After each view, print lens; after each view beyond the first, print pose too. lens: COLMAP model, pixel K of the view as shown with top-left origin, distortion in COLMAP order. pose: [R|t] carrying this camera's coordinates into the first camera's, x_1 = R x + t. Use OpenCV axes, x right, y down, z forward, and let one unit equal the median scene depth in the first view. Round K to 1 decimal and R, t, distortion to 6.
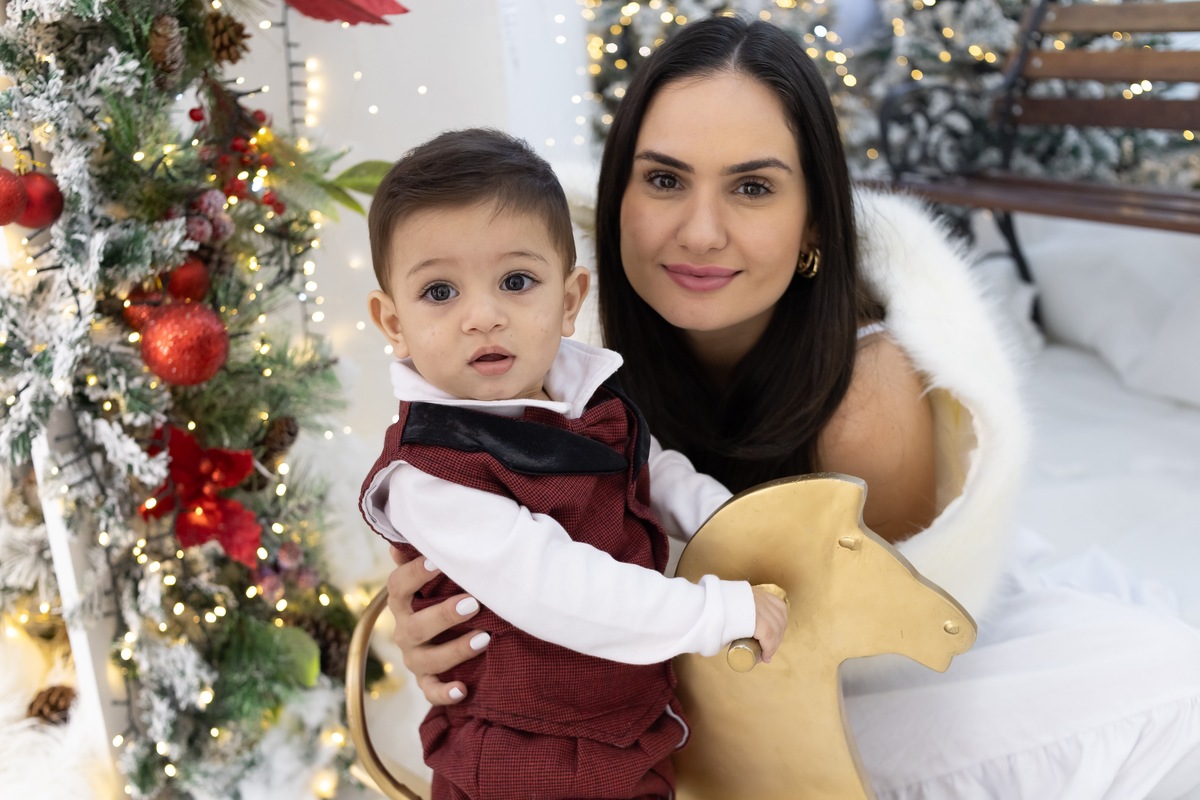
lens RADIAL K [[1183.4, 0, 593.8], [0, 1183.4, 401.4], [0, 0, 1]] dist [0.007847, -0.007339]
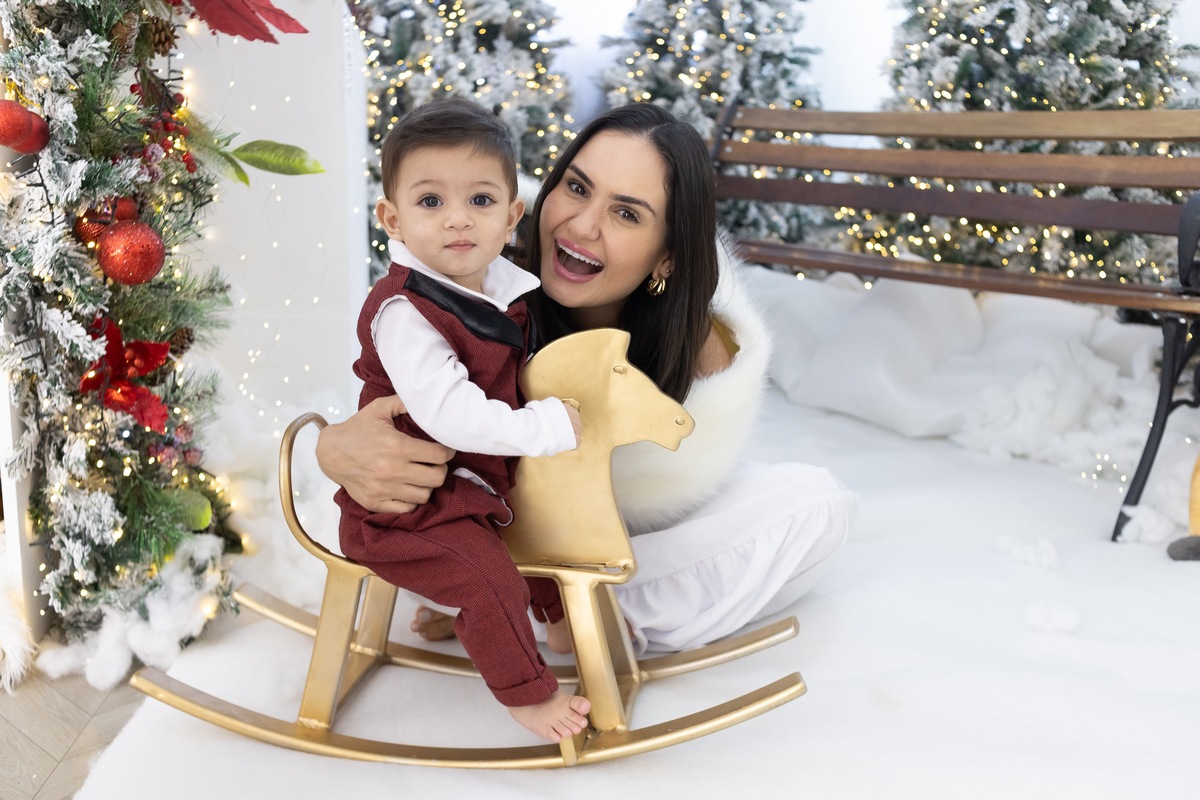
lens RADIAL K [[1180.7, 0, 594.2], [0, 1180.7, 399.0], [0, 0, 1]] dist [0.003570, -0.000592]
pose [[0.967695, 0.043051, 0.248422, -0.150969], [-0.022856, 0.996236, -0.083614, 0.196522], [-0.251087, 0.075235, 0.965036, -0.366267]]
